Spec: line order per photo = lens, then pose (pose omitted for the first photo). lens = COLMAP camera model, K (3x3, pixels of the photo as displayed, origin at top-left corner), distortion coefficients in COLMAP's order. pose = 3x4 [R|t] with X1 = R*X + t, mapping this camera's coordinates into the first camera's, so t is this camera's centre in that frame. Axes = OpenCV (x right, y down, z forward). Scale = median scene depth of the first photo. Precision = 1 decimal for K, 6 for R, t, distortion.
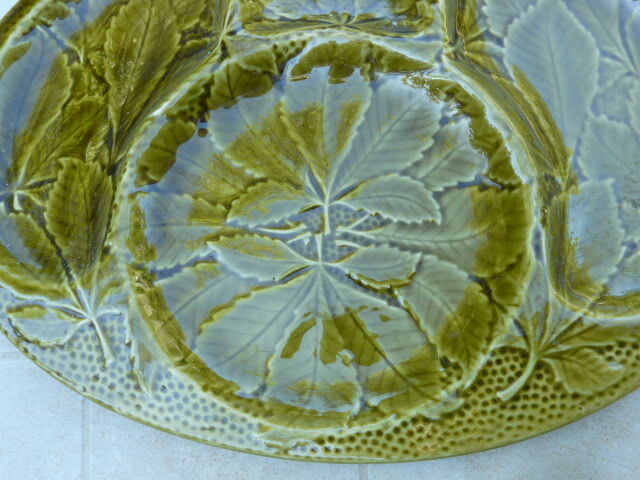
lens RADIAL K [[519.9, 0, 320.3], [0, 519.9, 240.8], [0, 0, 1]] dist [-0.061840, 0.045672]
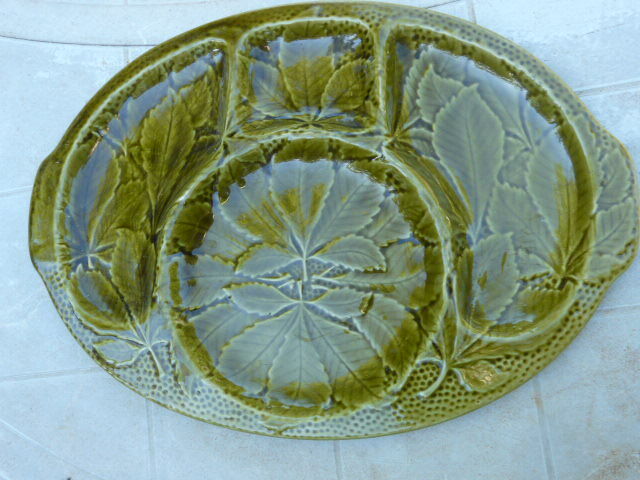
lens RADIAL K [[519.9, 0, 320.3], [0, 519.9, 239.0], [0, 0, 1]] dist [-0.061840, 0.045672]
pose [[0.995502, -0.047978, -0.081696, 0.174145], [0.053577, 0.996261, 0.067776, -0.219295], [0.078139, -0.071848, 0.994350, -0.391935]]
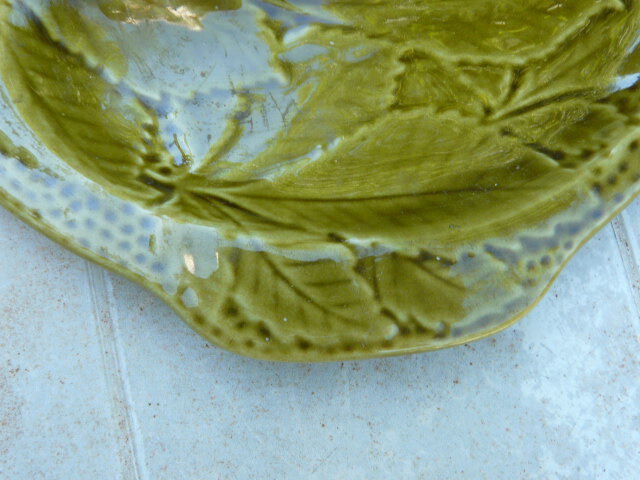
lens RADIAL K [[519.9, 0, 319.5], [0, 519.9, 239.3], [0, 0, 1]] dist [-0.061840, 0.045672]
pose [[0.132901, 0.989050, -0.064169, 0.768452], [-0.987028, 0.137957, 0.082117, -0.177313], [0.090071, 0.052423, 0.994555, 0.442455]]
